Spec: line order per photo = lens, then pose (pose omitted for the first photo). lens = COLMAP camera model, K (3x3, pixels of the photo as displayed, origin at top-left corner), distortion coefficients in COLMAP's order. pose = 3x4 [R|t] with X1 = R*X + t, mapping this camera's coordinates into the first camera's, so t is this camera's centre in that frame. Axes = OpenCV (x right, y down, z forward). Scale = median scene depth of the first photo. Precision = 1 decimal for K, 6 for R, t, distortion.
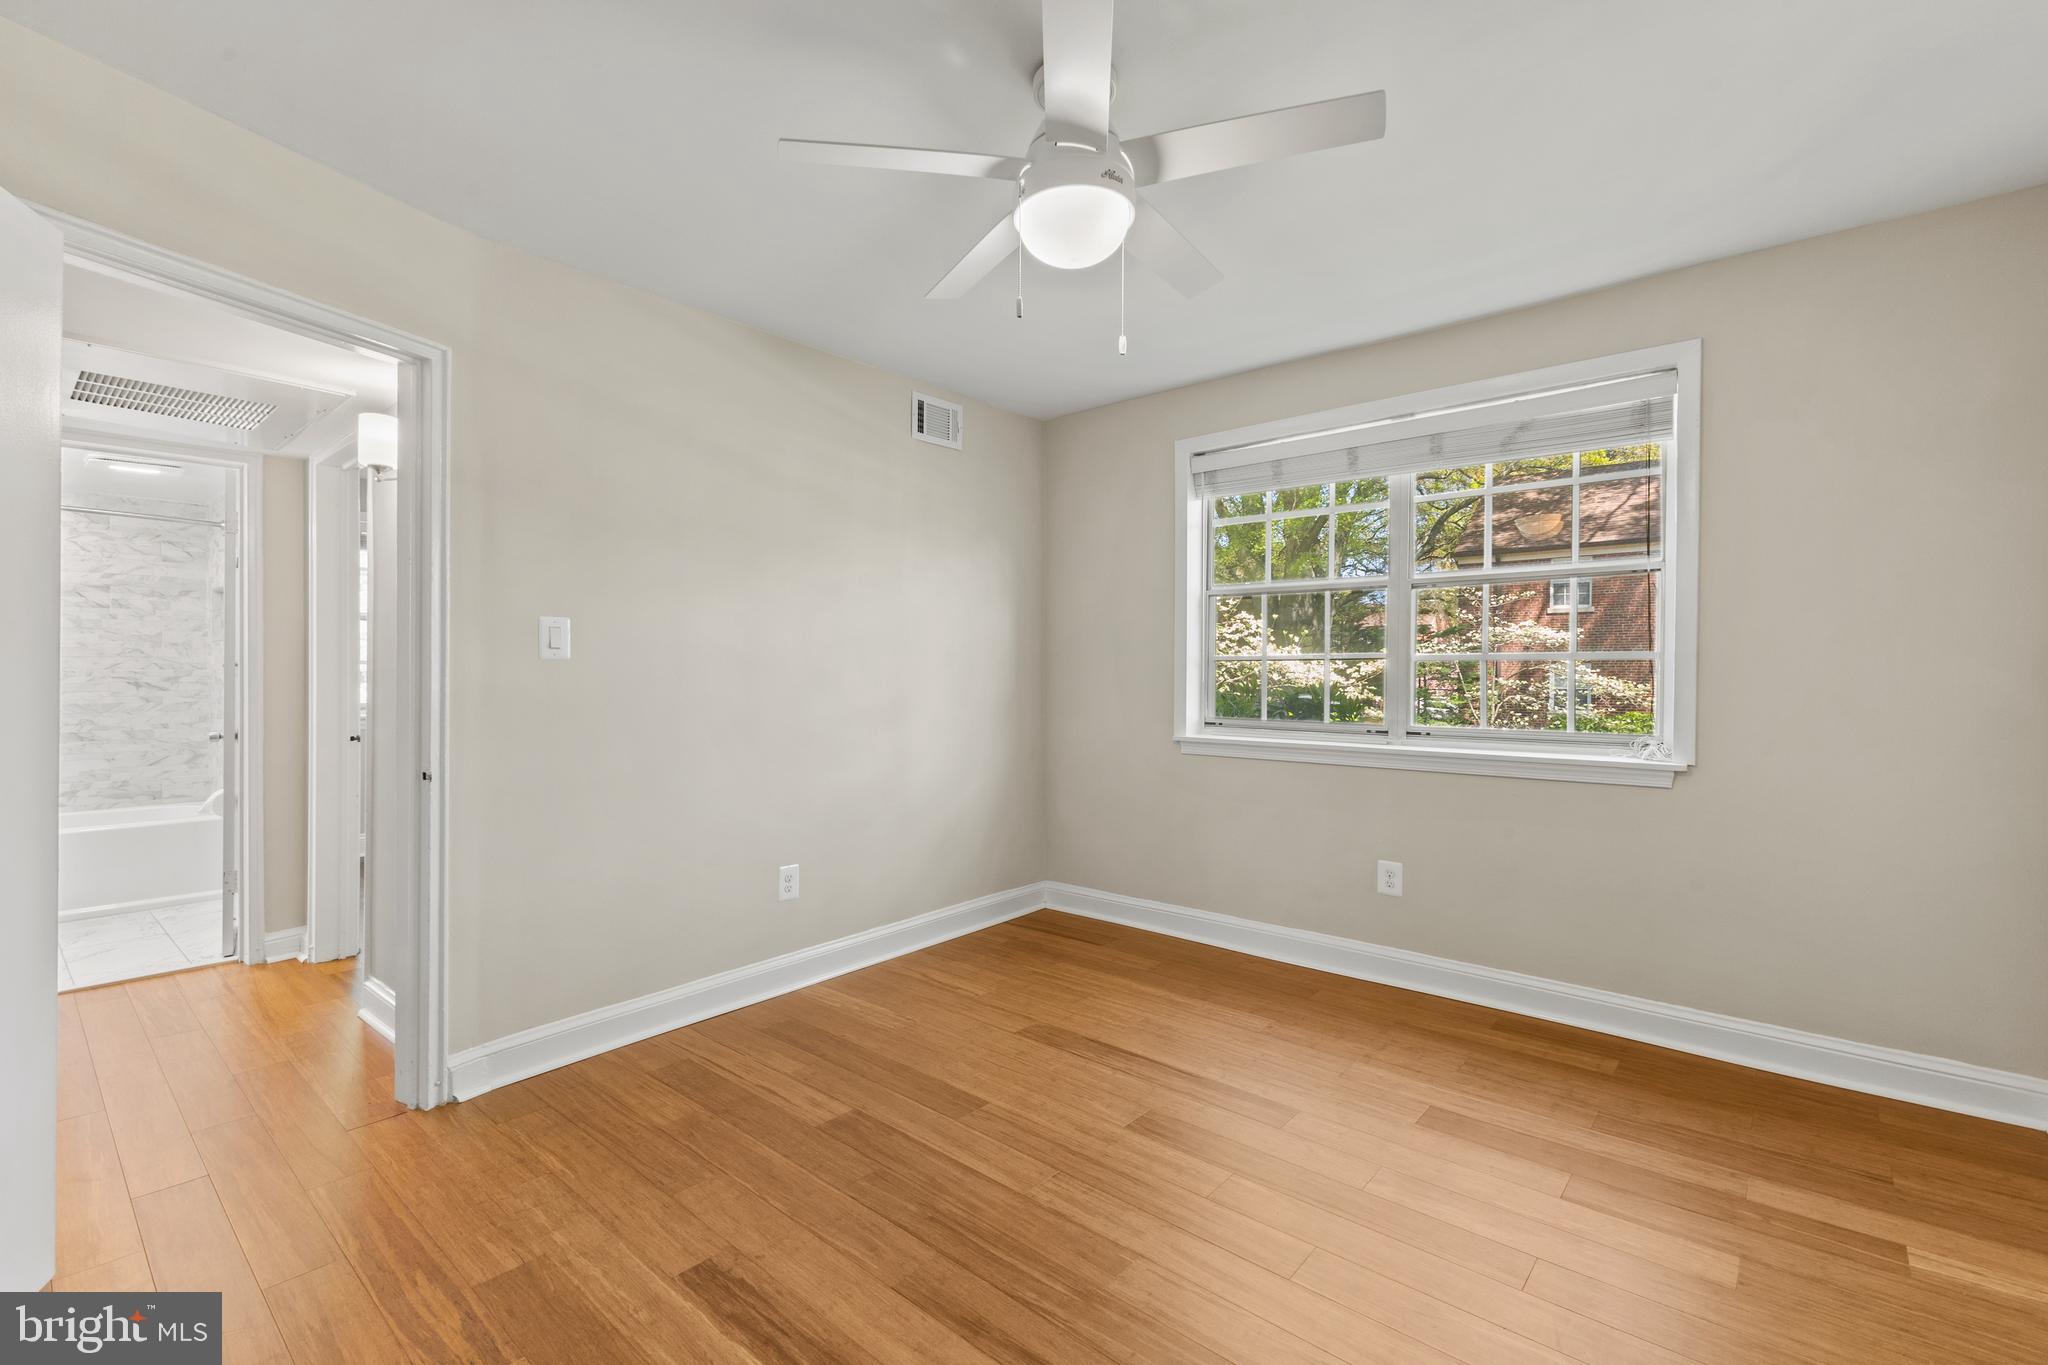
lens RADIAL K [[907.6, 0, 1032.6], [0, 907.6, 686.7], [0, 0, 1]] dist [0.012231, -0.000152]
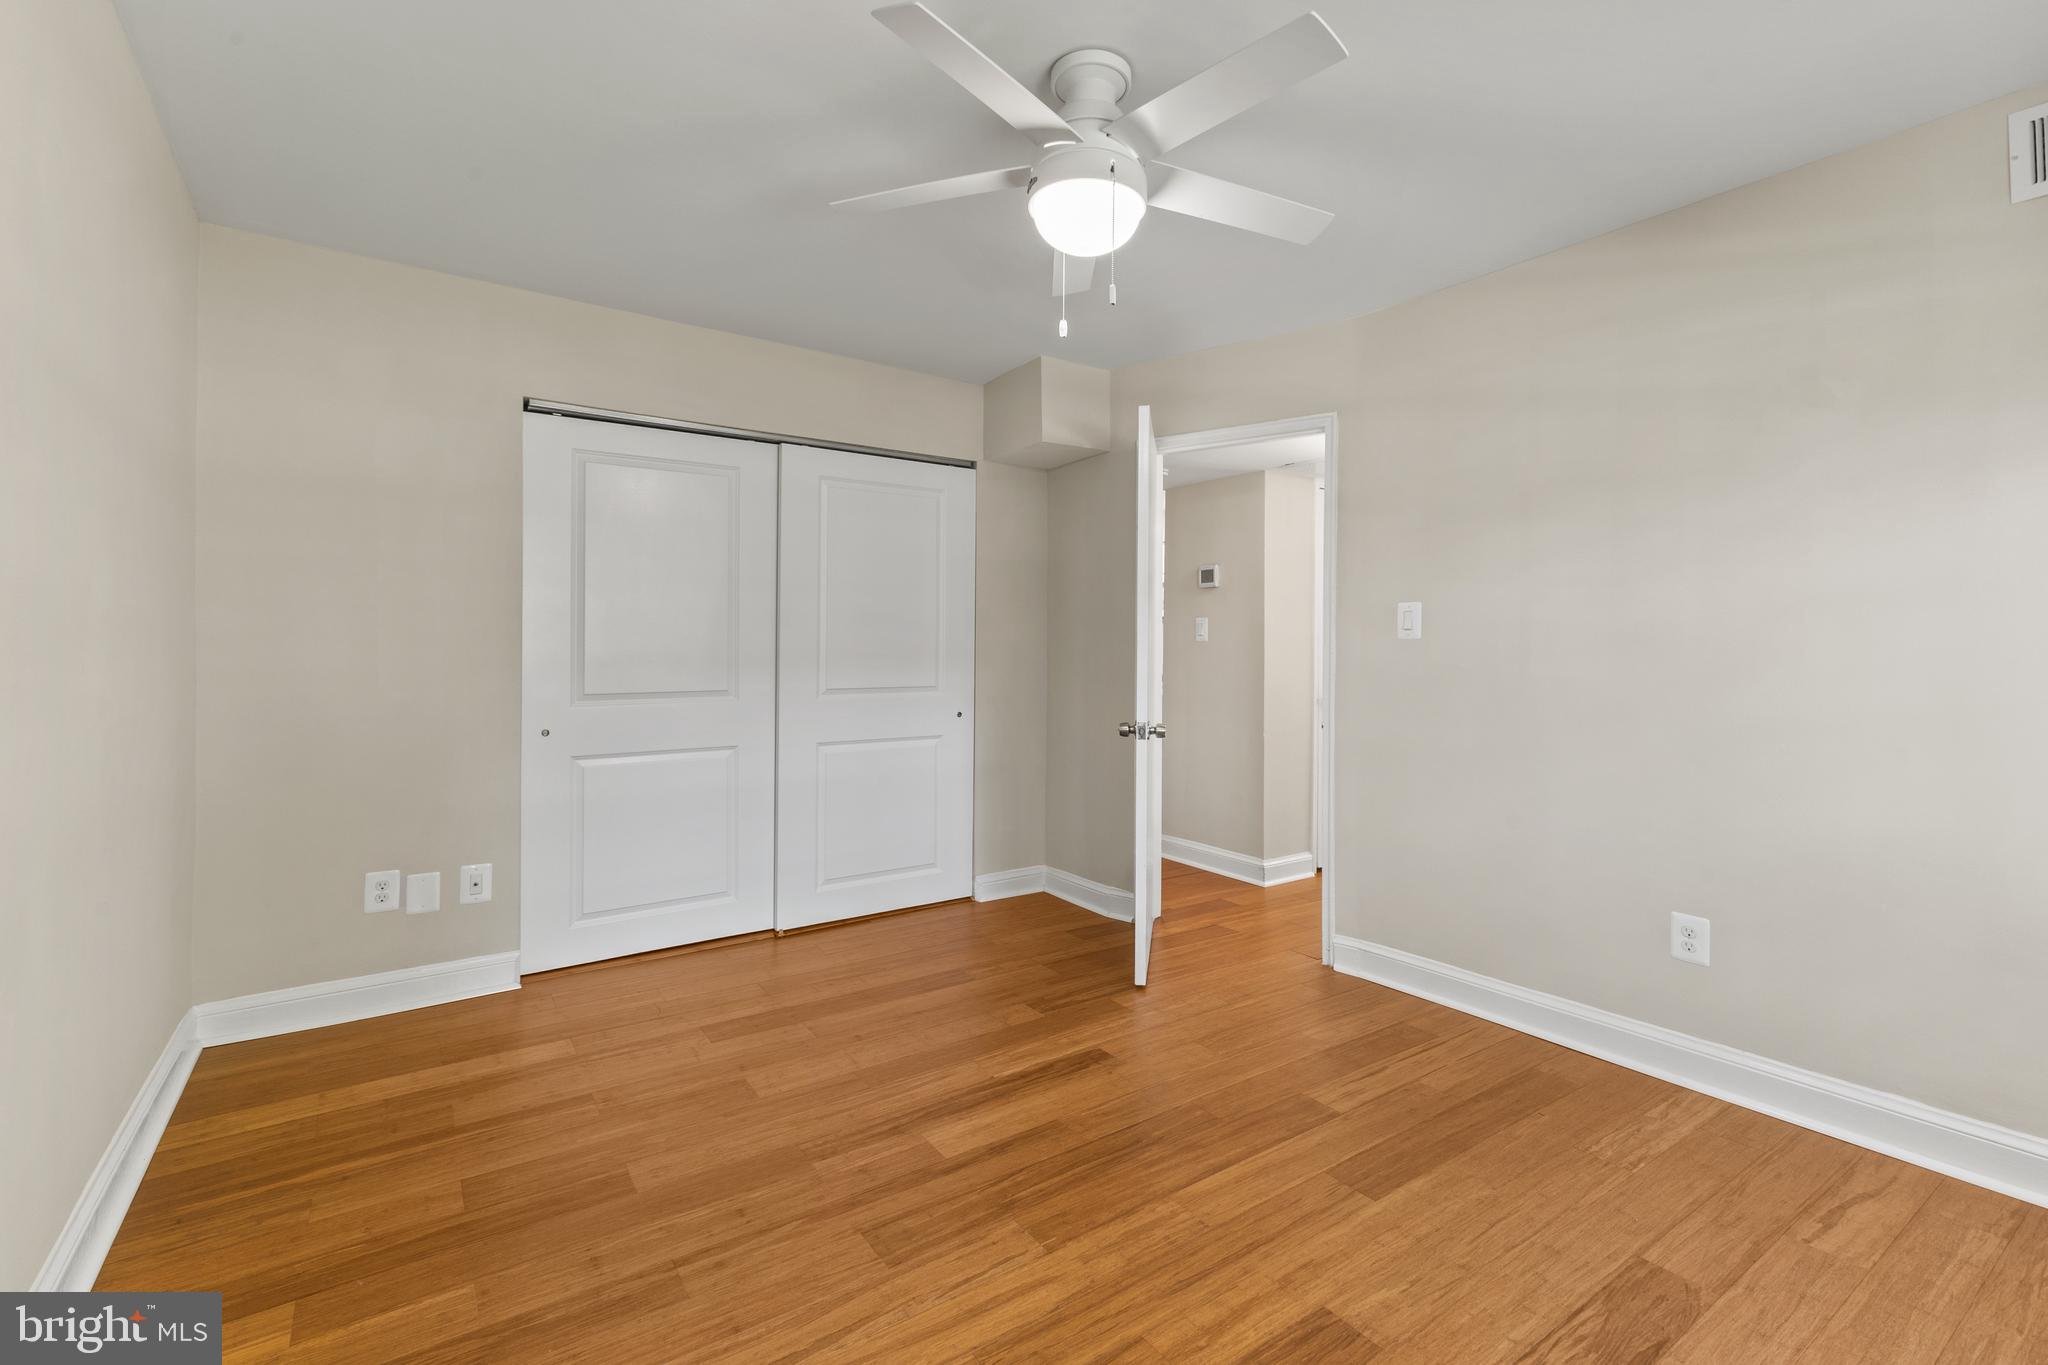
lens RADIAL K [[914.9, 0, 1021.3], [0, 914.9, 654.8], [0, 0, 1]] dist [0.010499, -0.001565]
pose [[-0.261399, 0.006941, -0.965206, 0.741779], [-0.020059, 0.999719, 0.012621, -0.014688], [0.965022, 0.022660, -0.261186, 0.845594]]
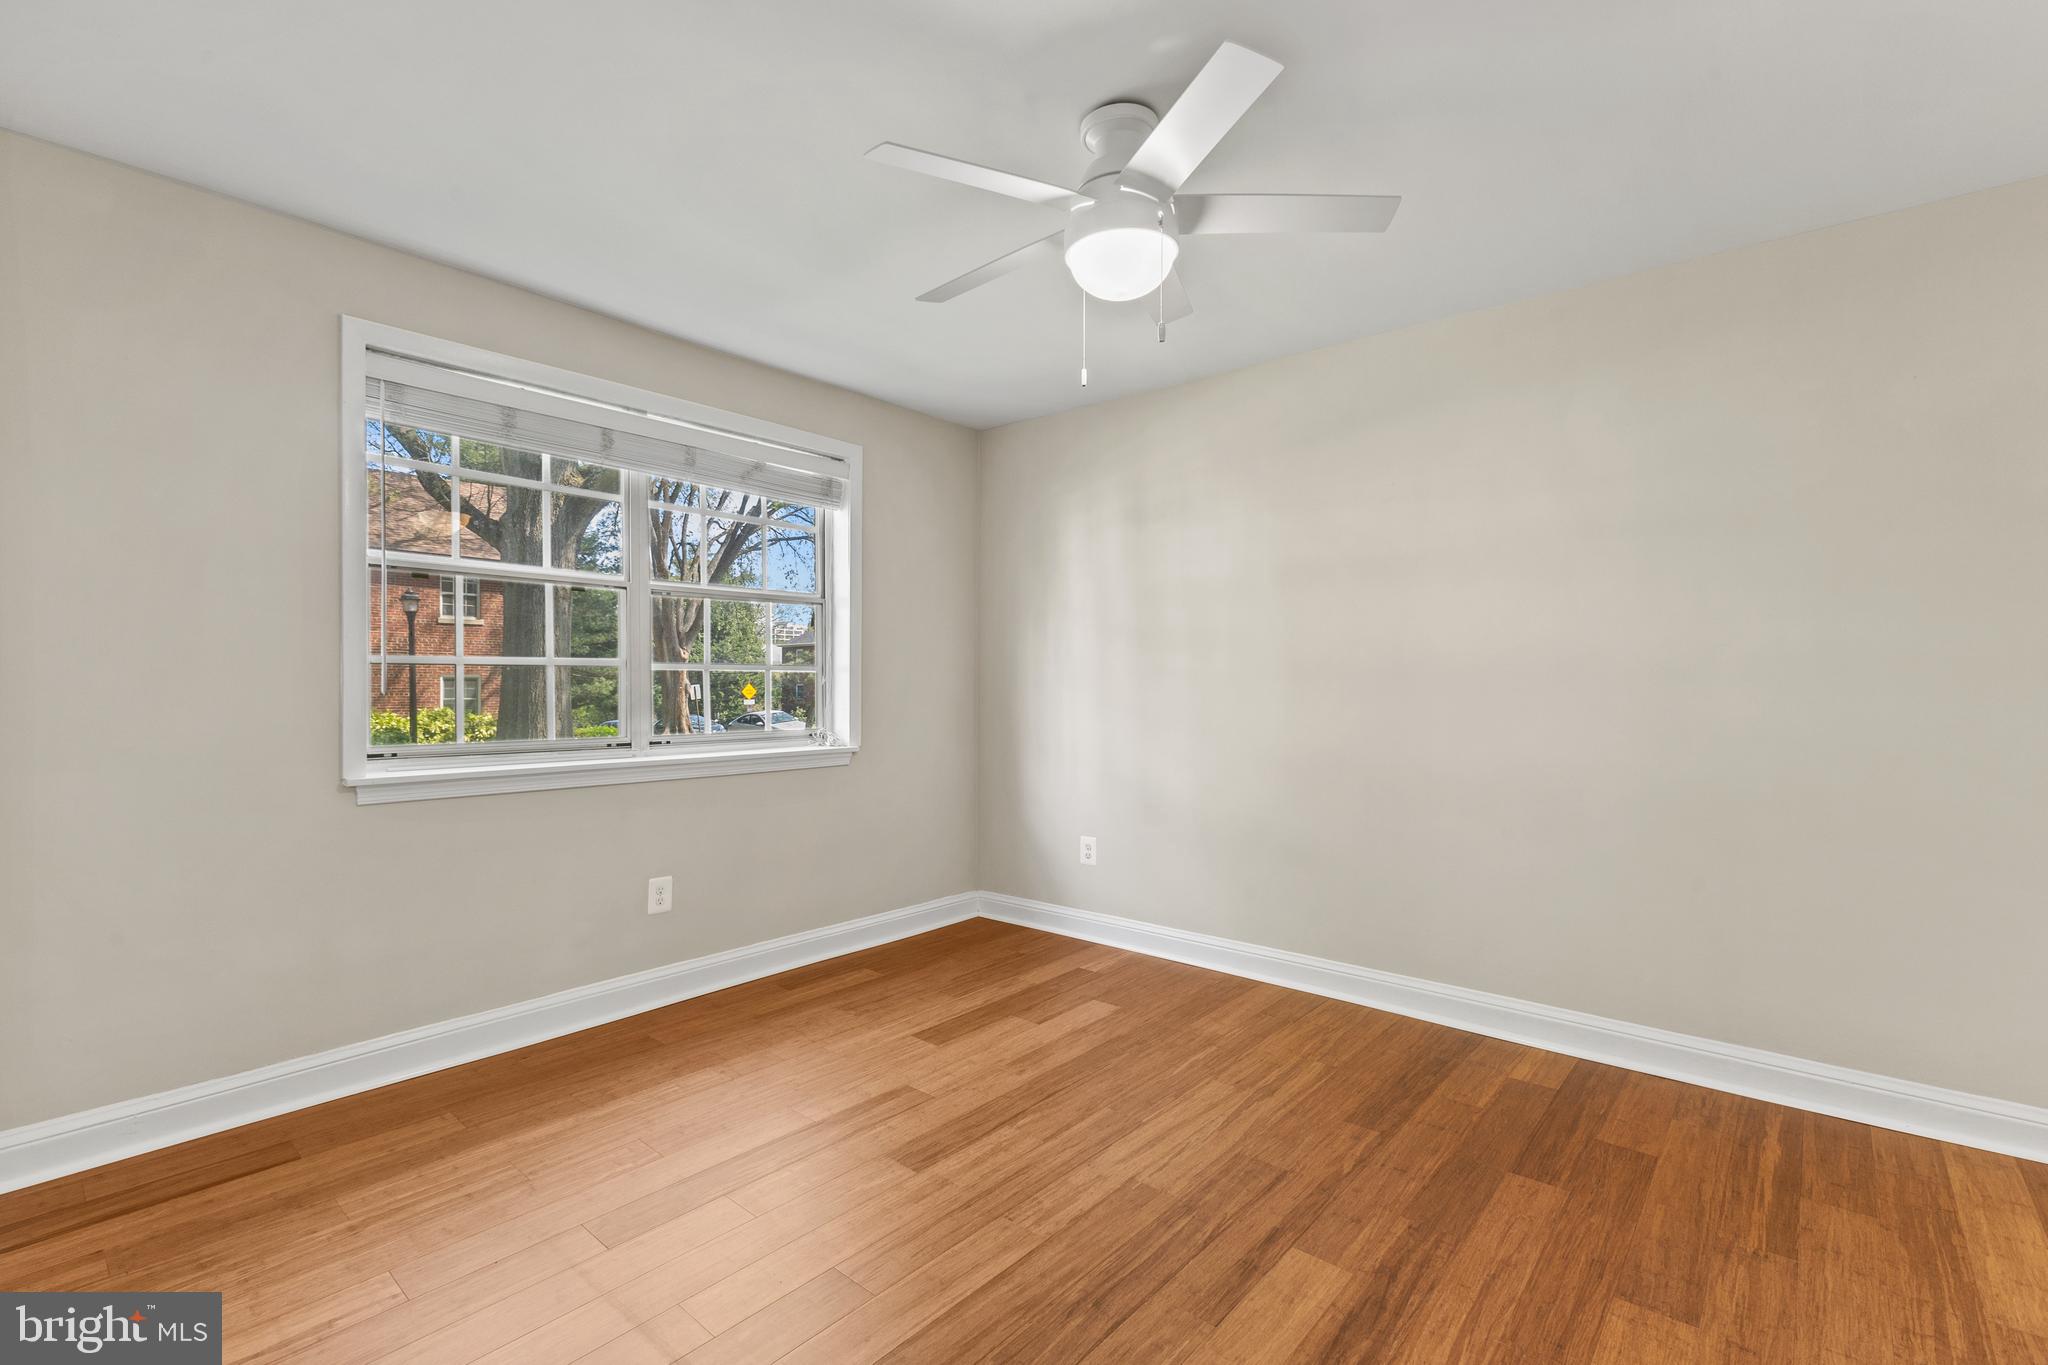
lens RADIAL K [[907.6, 0, 1032.6], [0, 907.6, 686.7], [0, 0, 1]] dist [0.012231, -0.000152]
pose [[-0.000814, -0.004586, 0.999989, -0.727678], [0.015840, 0.999864, 0.004598, -0.008860], [-0.999874, 0.015843, -0.000741, 0.780152]]
